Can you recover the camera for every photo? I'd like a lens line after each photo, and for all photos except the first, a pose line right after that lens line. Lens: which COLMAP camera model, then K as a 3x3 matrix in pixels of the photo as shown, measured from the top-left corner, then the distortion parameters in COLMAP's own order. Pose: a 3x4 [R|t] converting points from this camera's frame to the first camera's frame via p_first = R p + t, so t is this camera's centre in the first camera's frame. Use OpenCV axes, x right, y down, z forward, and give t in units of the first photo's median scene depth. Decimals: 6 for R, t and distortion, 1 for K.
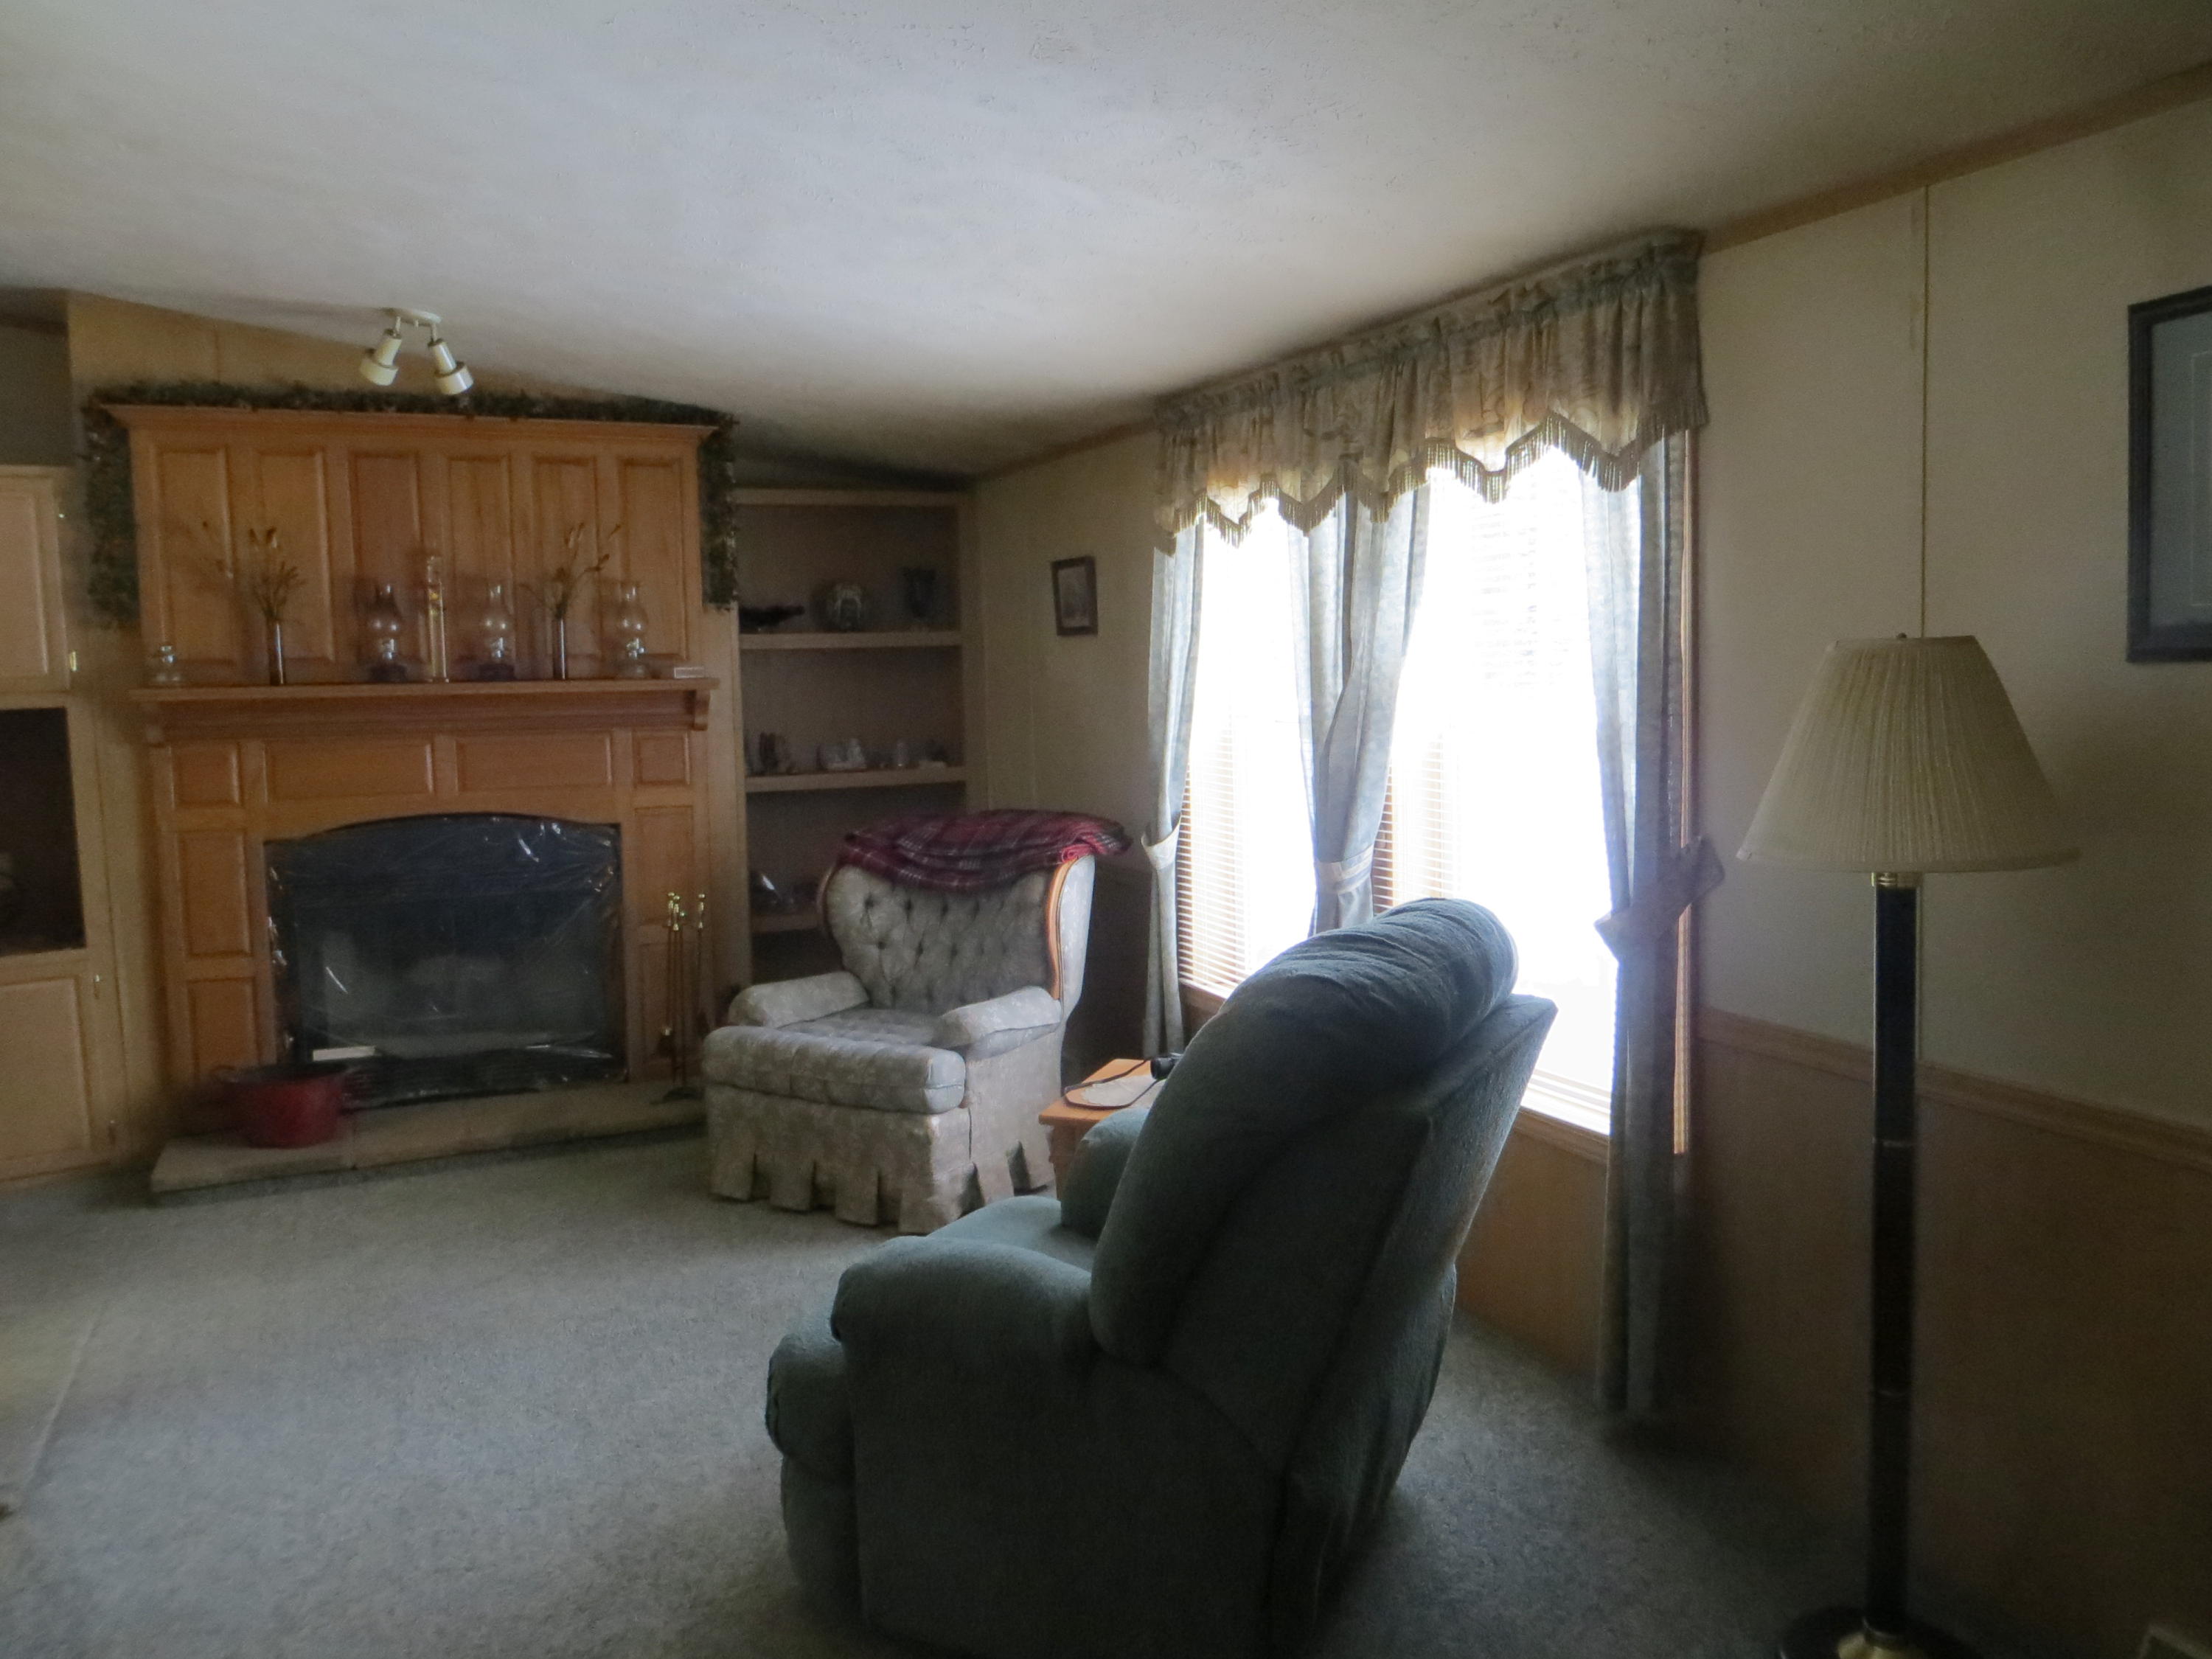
lens RADIAL K [[1652.3, 0, 1101.9], [0, 1652.3, 816.4], [0, 0, 1]] dist [-0.015122, -0.001632]
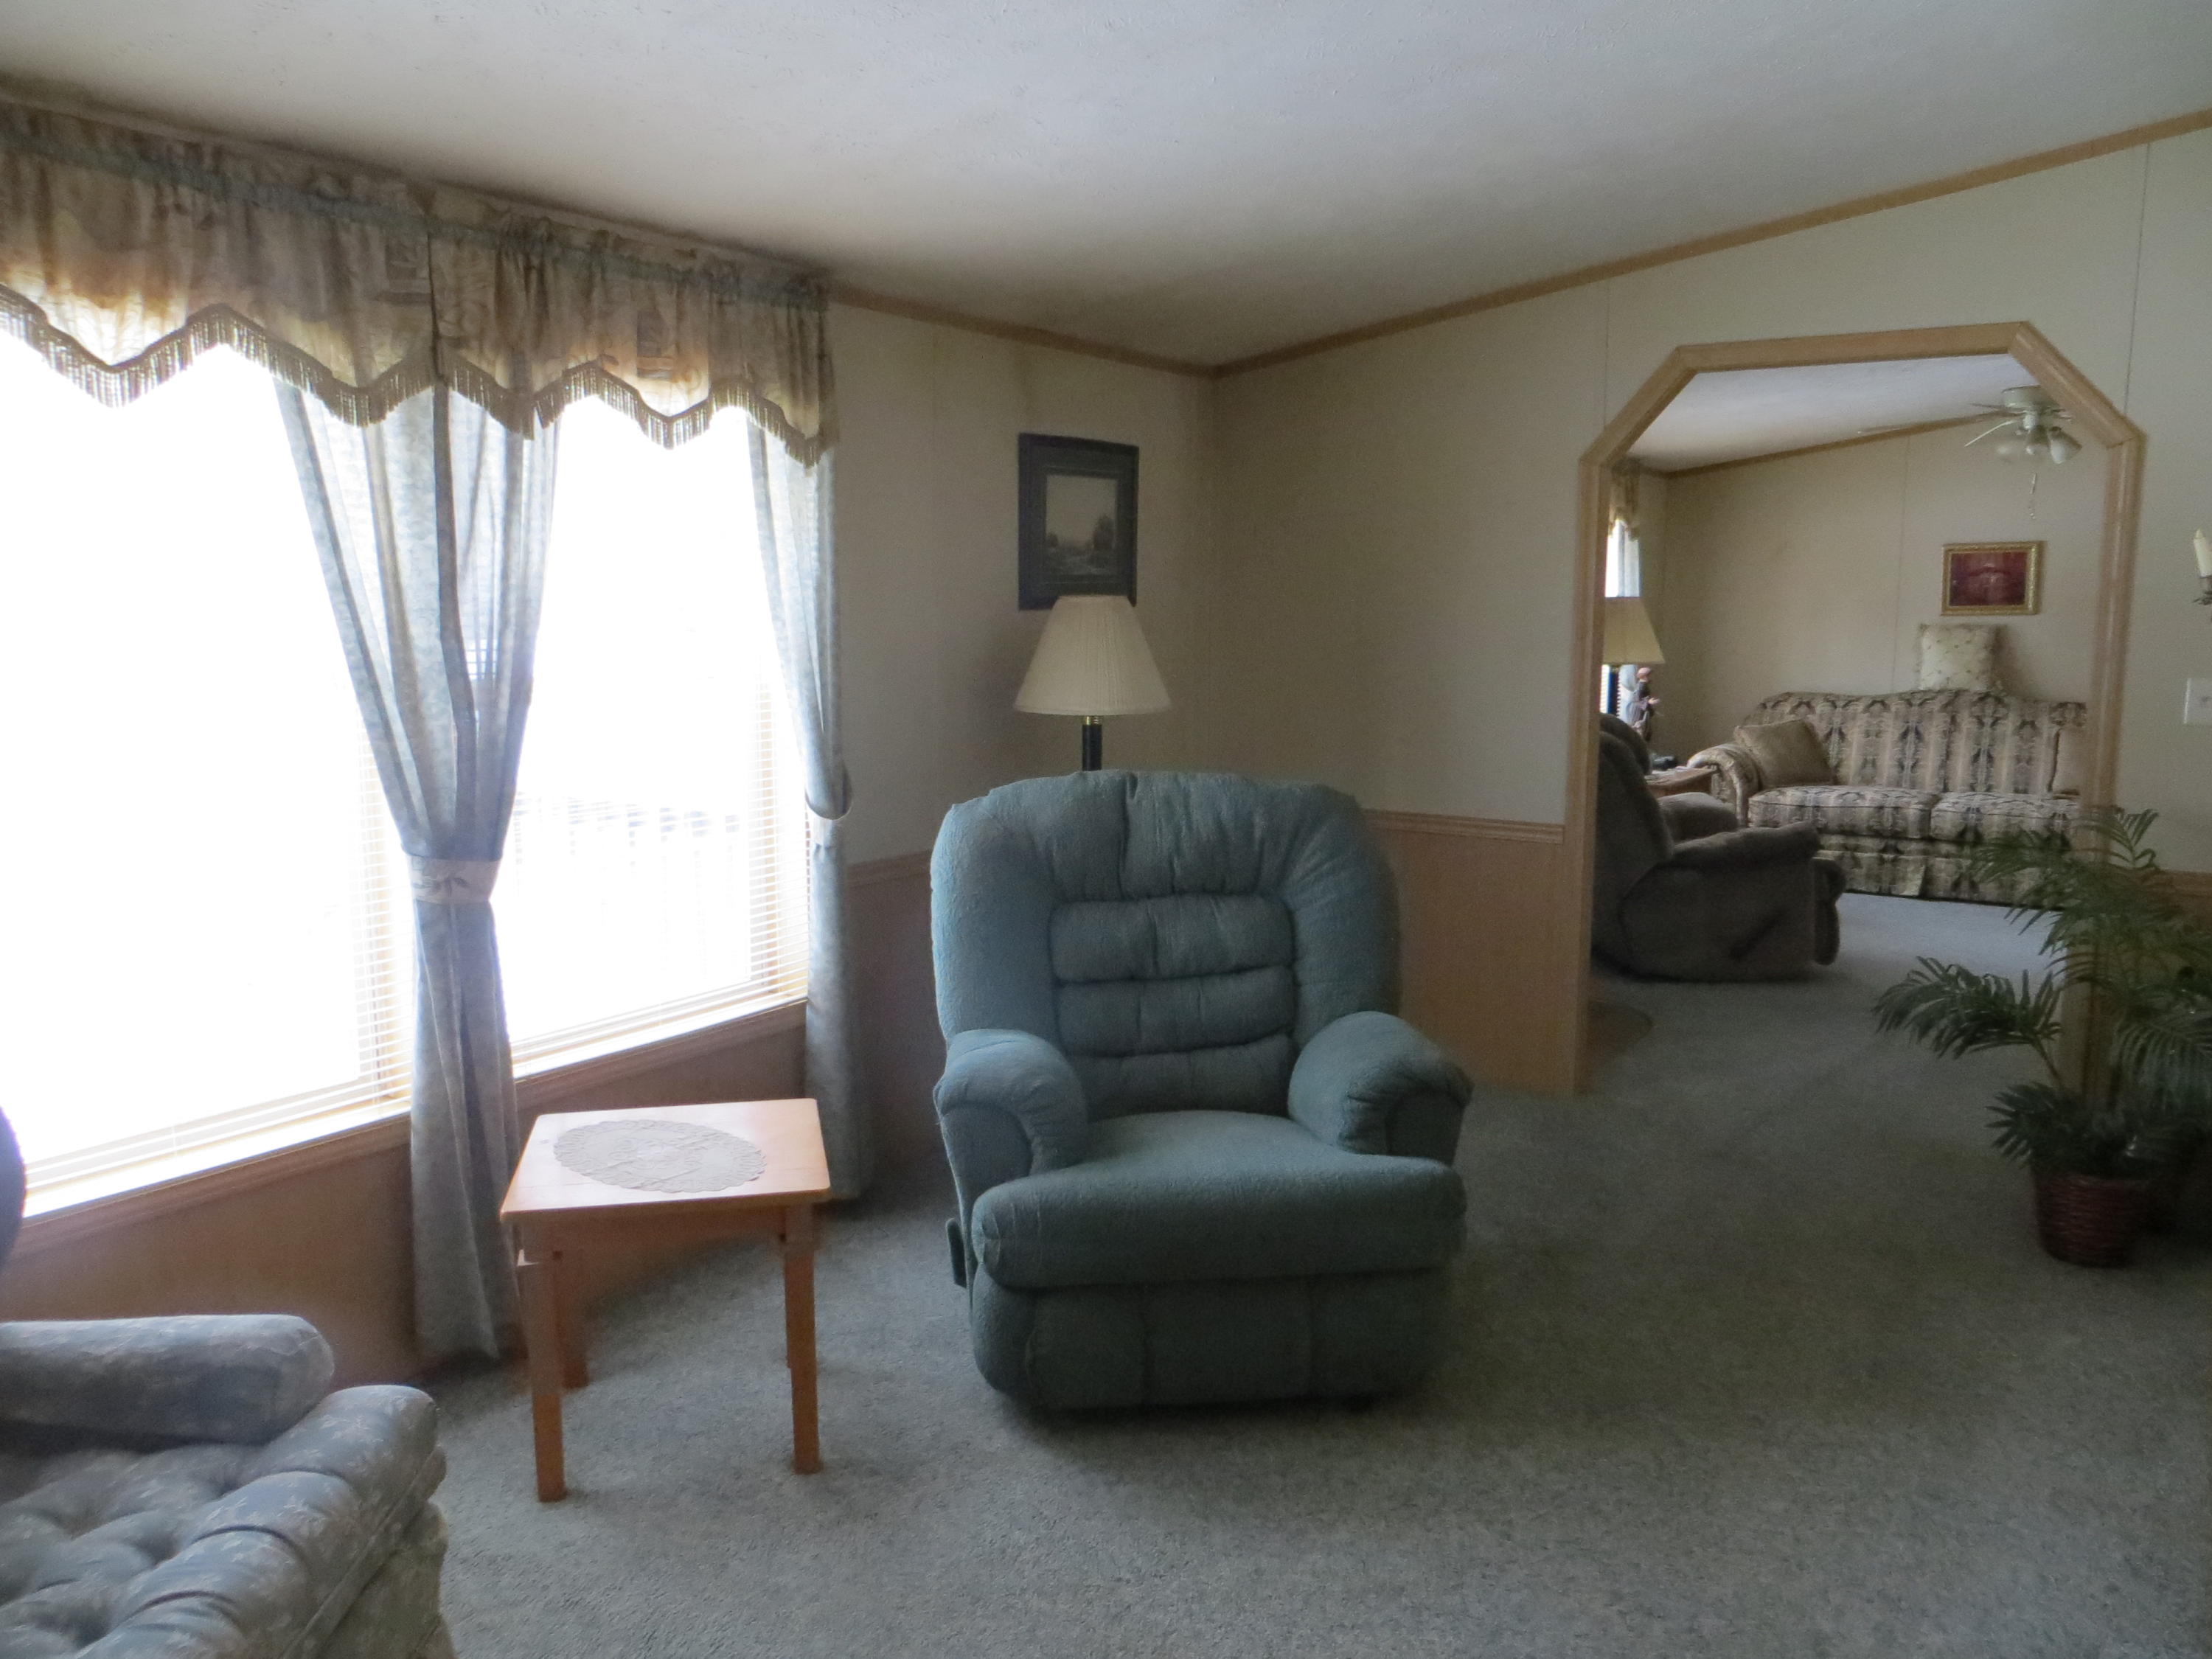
lens RADIAL K [[1652.3, 0, 1105.0], [0, 1652.3, 835.3], [0, 0, 1]] dist [-0.015122, -0.001632]
pose [[-0.516154, -0.080411, 0.852713, -0.704740], [0.105122, 0.982108, 0.156244, -0.077379], [-0.850020, 0.170285, -0.498466, 1.180151]]
